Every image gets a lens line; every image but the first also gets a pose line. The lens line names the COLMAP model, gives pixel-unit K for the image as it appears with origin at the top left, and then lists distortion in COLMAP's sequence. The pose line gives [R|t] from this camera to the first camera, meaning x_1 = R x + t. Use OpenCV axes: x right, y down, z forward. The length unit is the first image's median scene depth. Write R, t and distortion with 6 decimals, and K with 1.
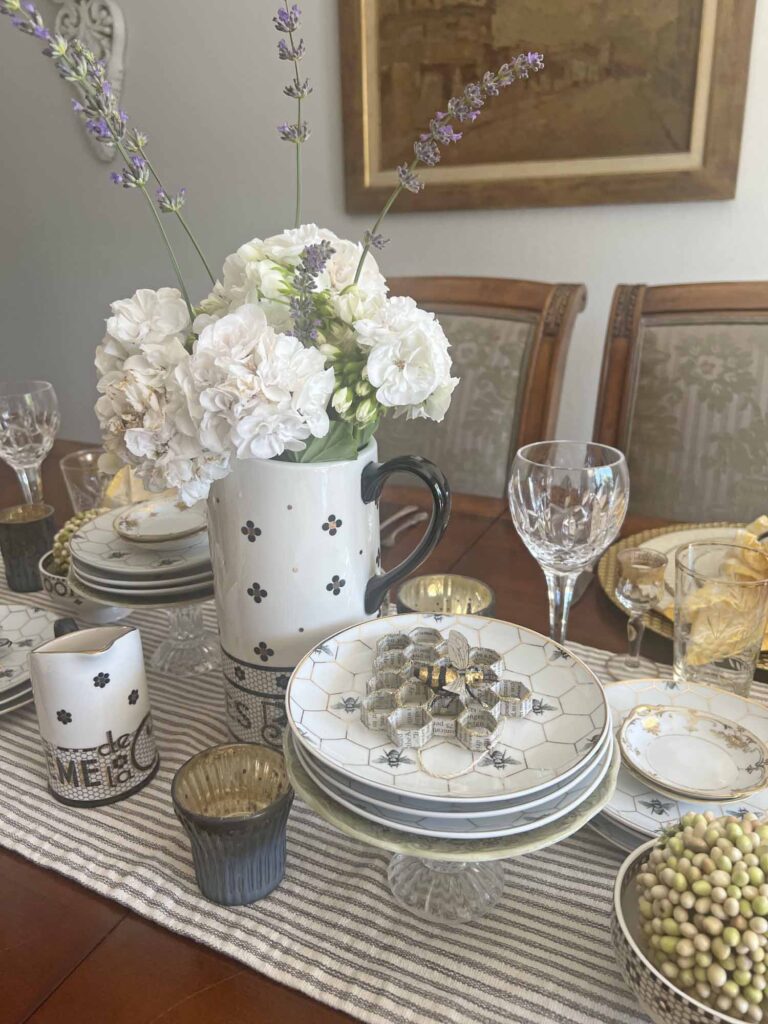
lens RADIAL K [[777.7, 0, 379.6], [0, 777.7, 510.3], [0, 0, 1]] dist [0.040293, -0.057359]
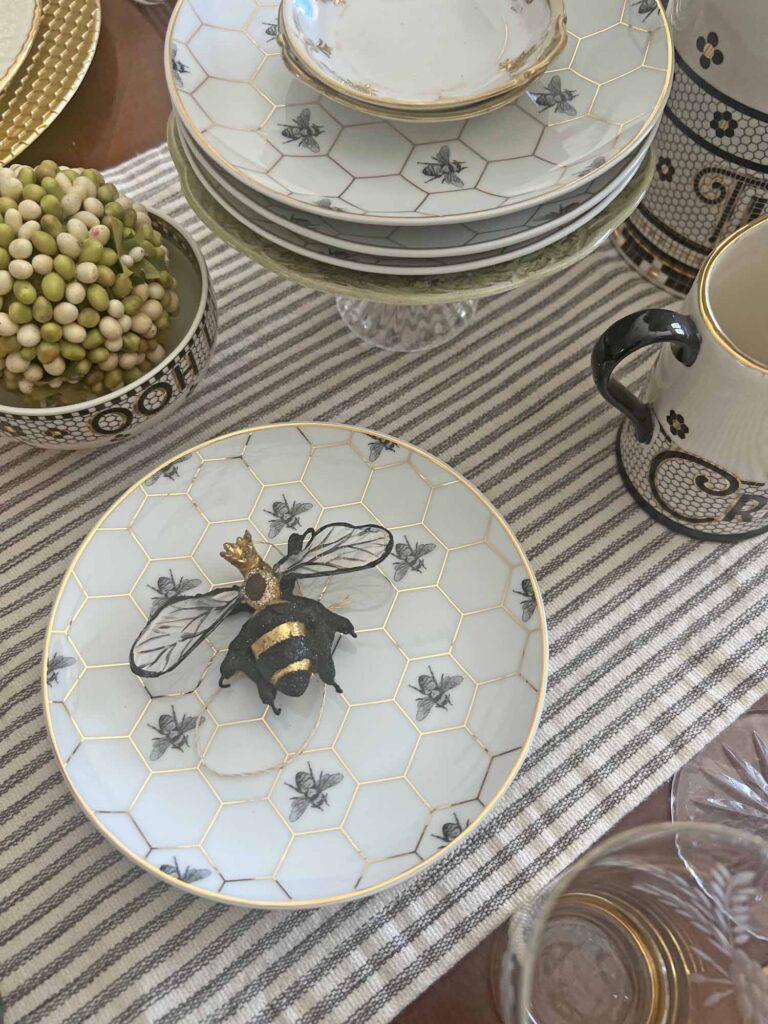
lens RADIAL K [[777.7, 0, 361.0], [0, 777.7, 514.3], [0, 0, 1]] dist [0.040293, -0.057359]
pose [[0.451132, -0.792395, 0.410597, -0.919457], [0.316667, 0.572264, 0.756463, -0.217169], [-0.834387, -0.211242, 0.509092, 1.122234]]
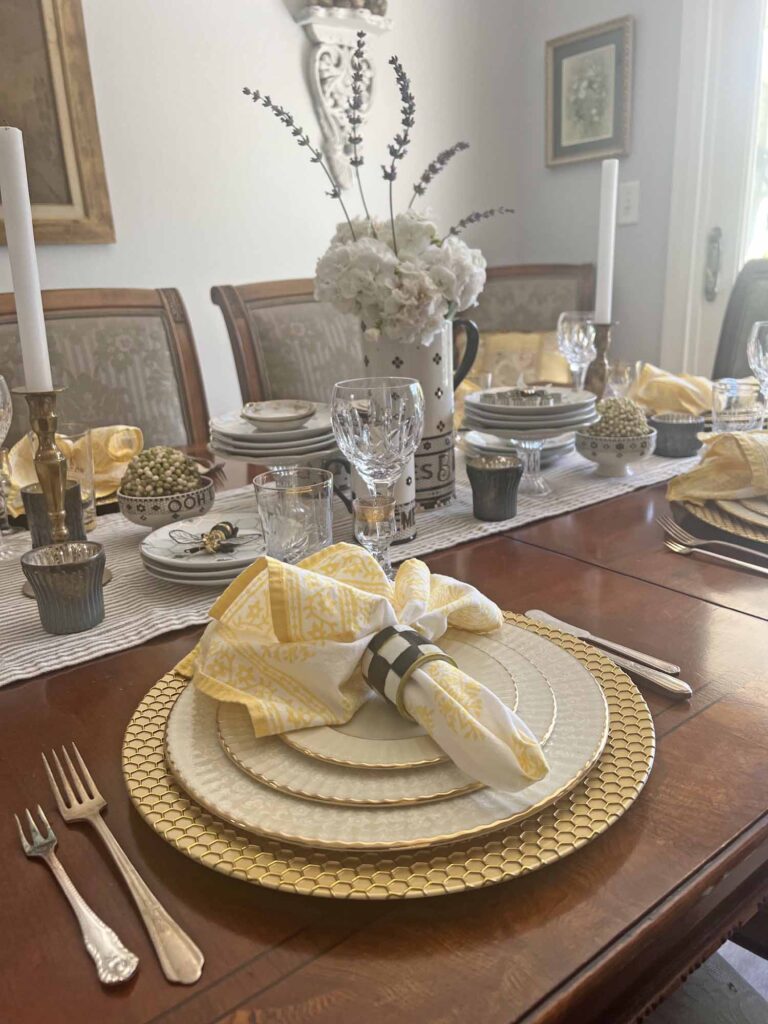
lens RADIAL K [[777.7, 0, 389.9], [0, 777.7, 511.4], [0, 0, 1]] dist [0.040293, -0.057359]
pose [[0.441647, -0.264315, 0.857371, -2.130591], [0.339721, 0.933730, 0.112859, 0.132194], [-0.830384, 0.241423, 0.502172, 0.205302]]
